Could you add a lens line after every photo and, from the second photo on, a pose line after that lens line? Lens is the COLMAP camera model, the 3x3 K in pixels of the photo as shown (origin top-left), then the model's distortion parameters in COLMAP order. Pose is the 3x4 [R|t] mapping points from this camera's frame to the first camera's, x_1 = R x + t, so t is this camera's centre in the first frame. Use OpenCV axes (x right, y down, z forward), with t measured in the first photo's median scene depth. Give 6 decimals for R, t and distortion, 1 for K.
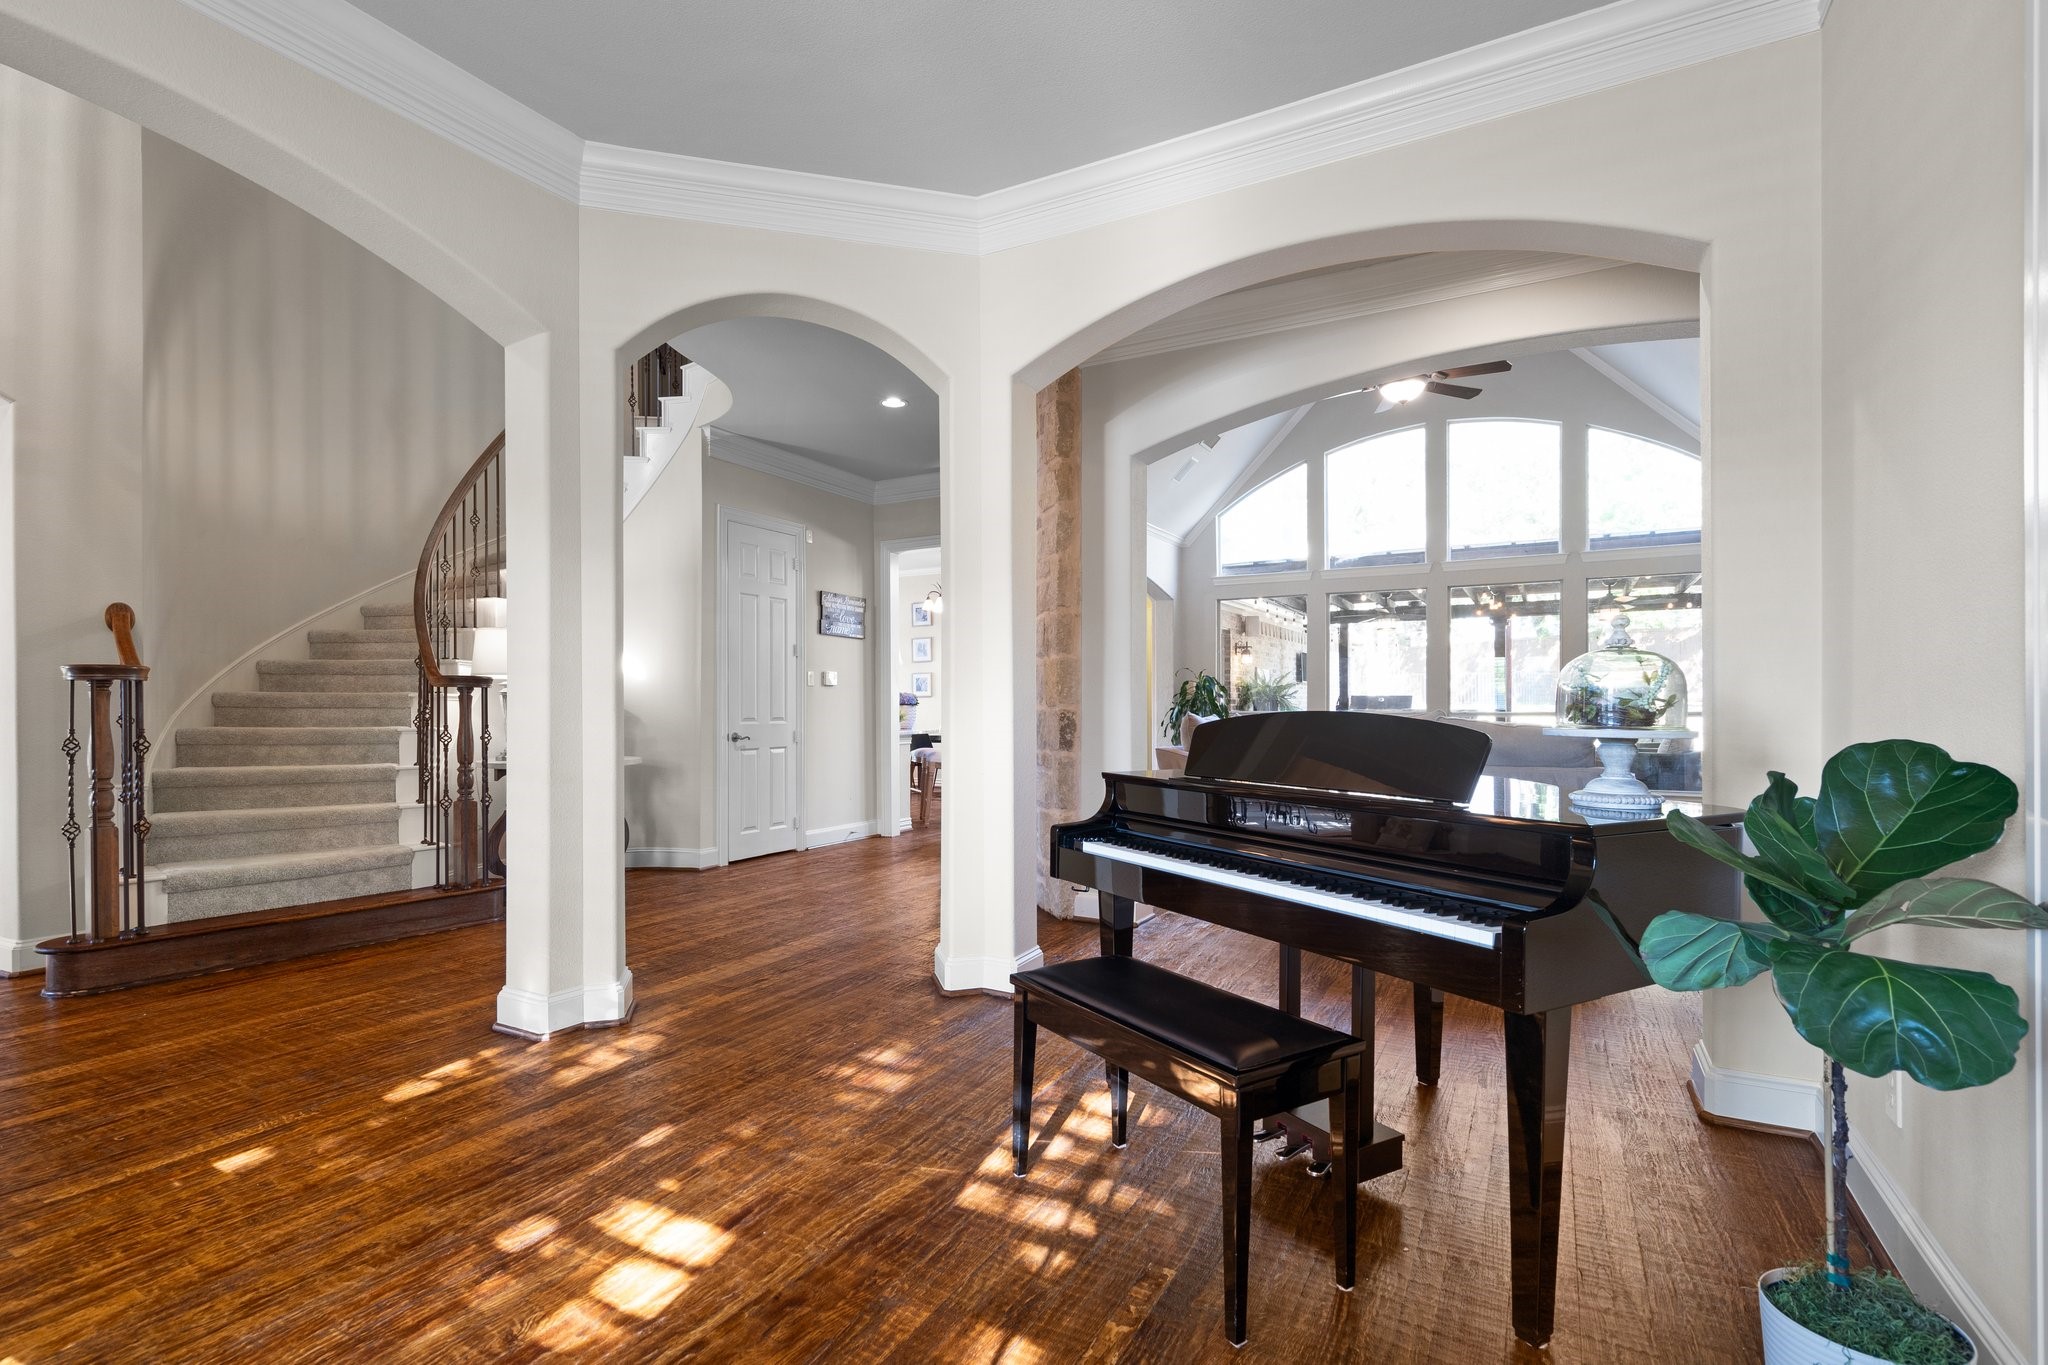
lens RADIAL K [[941.9, 0, 1031.2], [0, 941.9, 708.1], [0, 0, 1]] dist [0.000230, -0.000035]
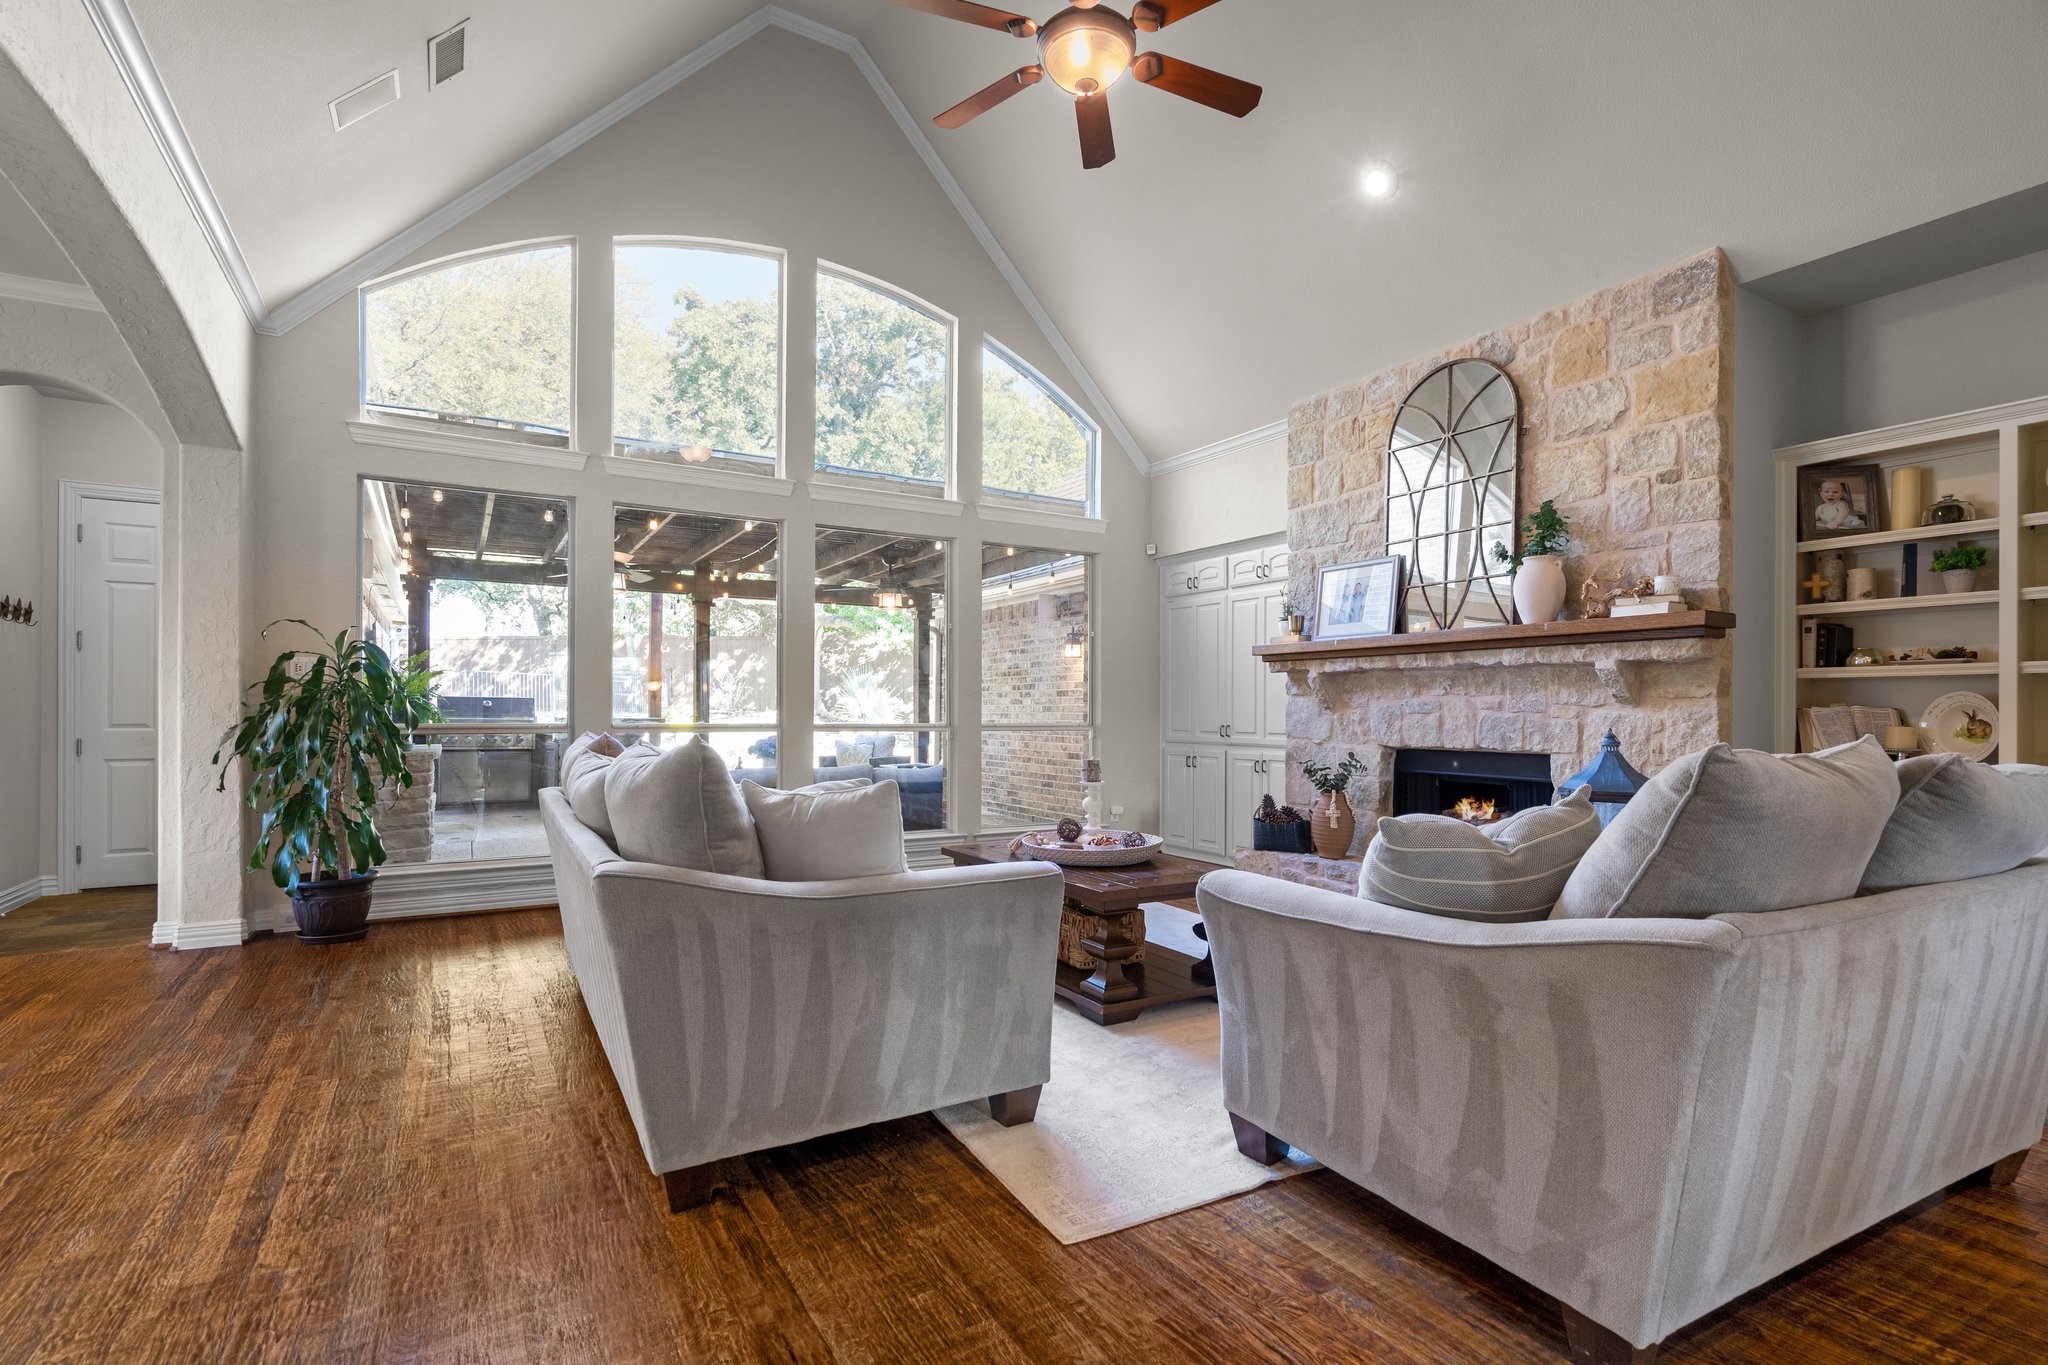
lens RADIAL K [[941.9, 0, 1031.2], [0, 941.9, 708.1], [0, 0, 1]] dist [0.000230, -0.000035]
pose [[0.490385, 0.004618, 0.871493, -0.032609], [0.000205, 0.999985, -0.005414, -0.003426], [-0.871506, 0.002834, 0.490377, 0.526779]]
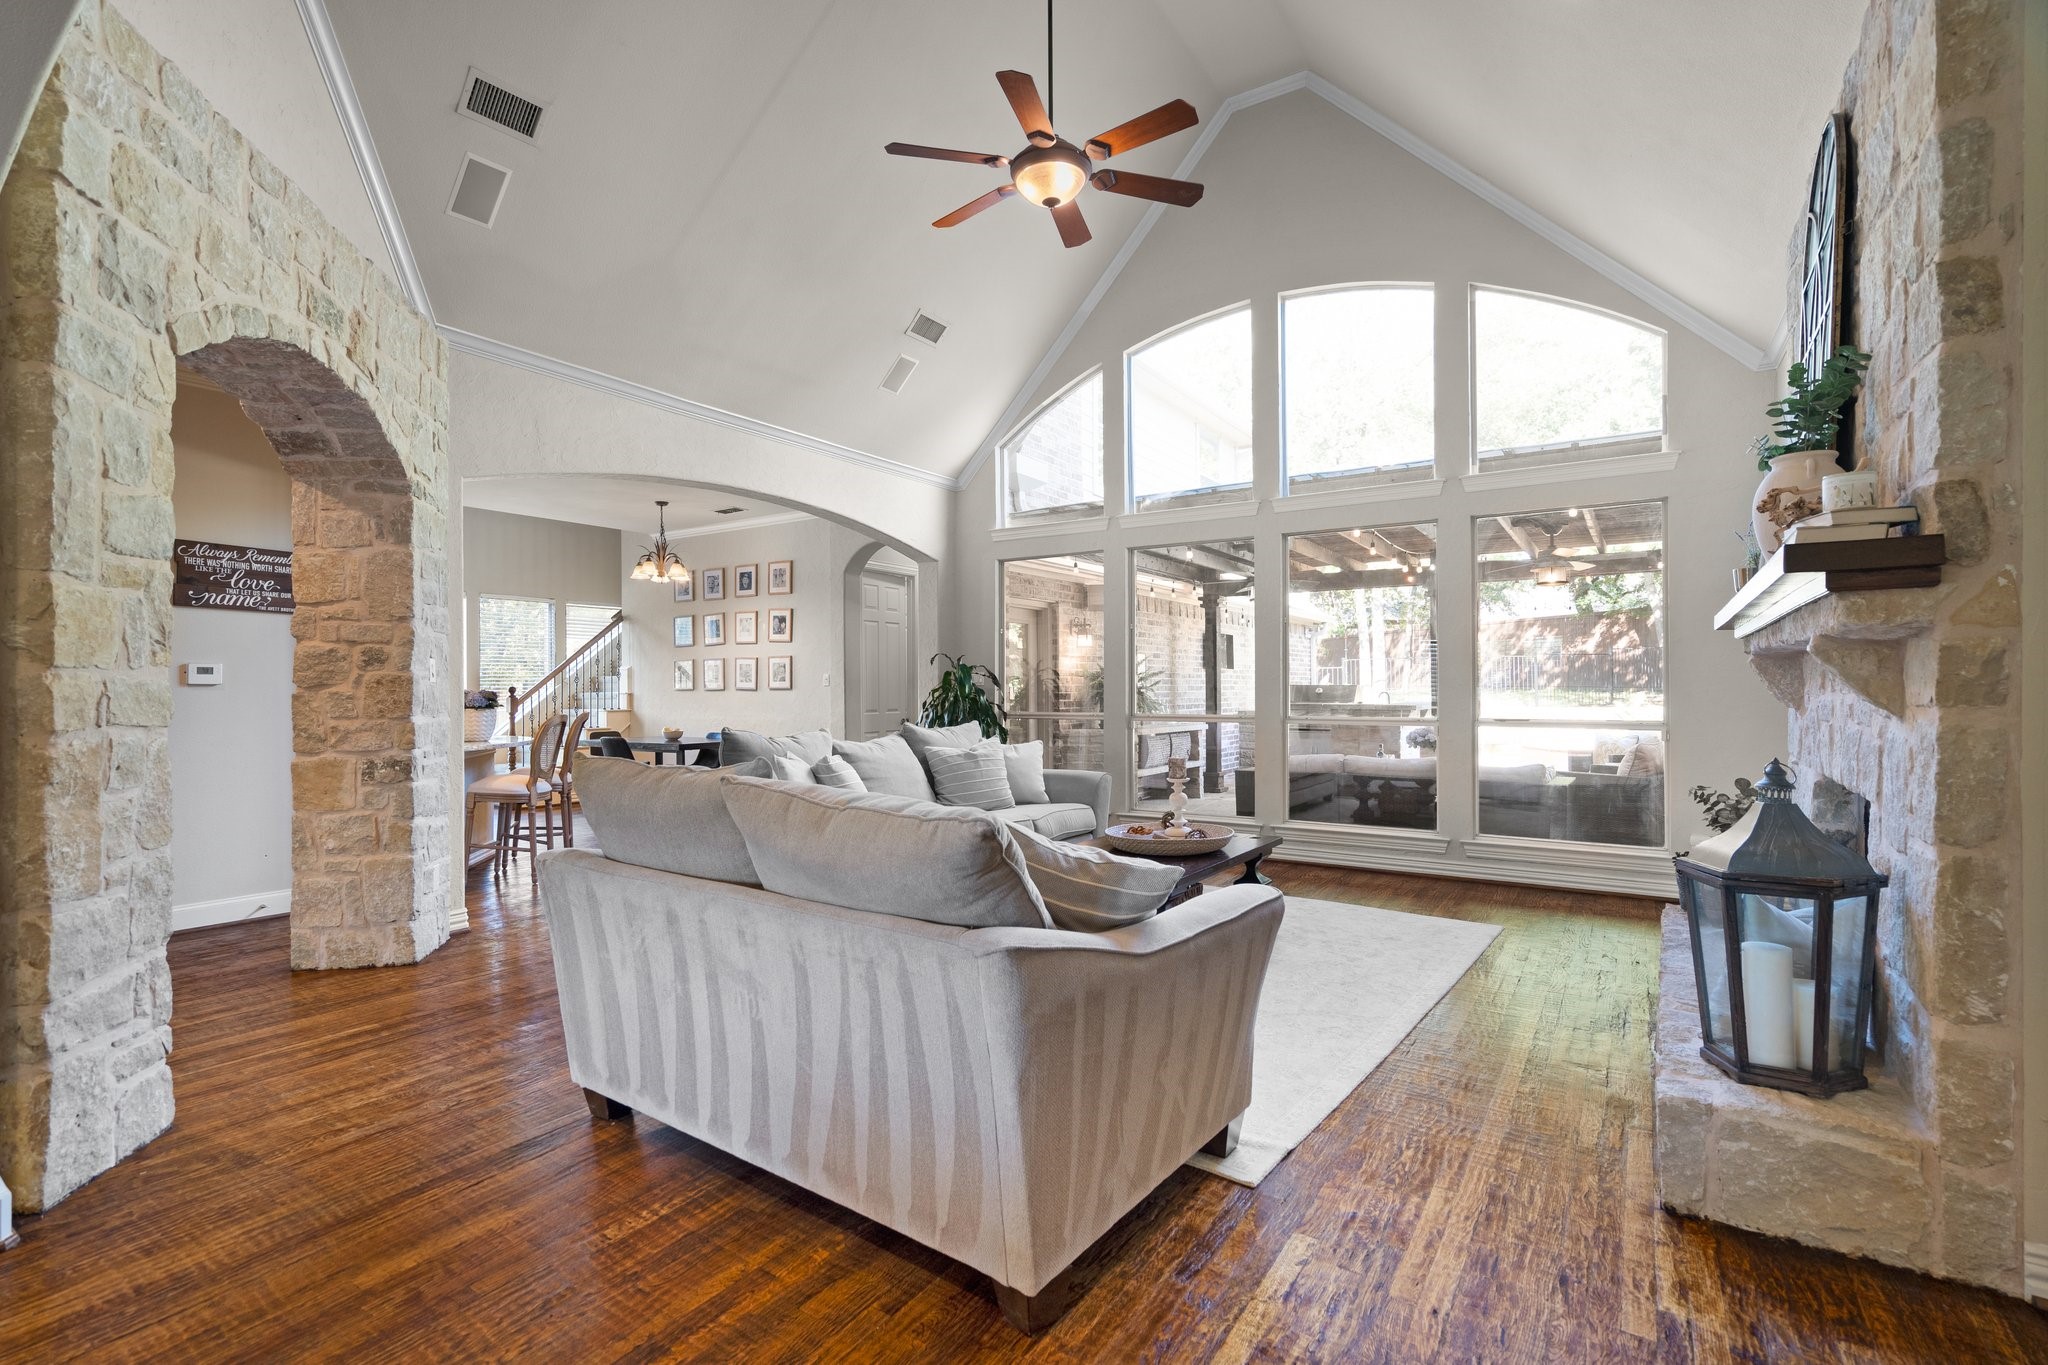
lens RADIAL K [[941.9, 0, 1031.2], [0, 941.9, 708.1], [0, 0, 1]] dist [0.000230, -0.000035]
pose [[0.997782, -0.000707, -0.066560, 0.279931], [0.001967, 0.999820, 0.018863, -0.013405], [0.066534, -0.018952, 0.997604, 0.269613]]
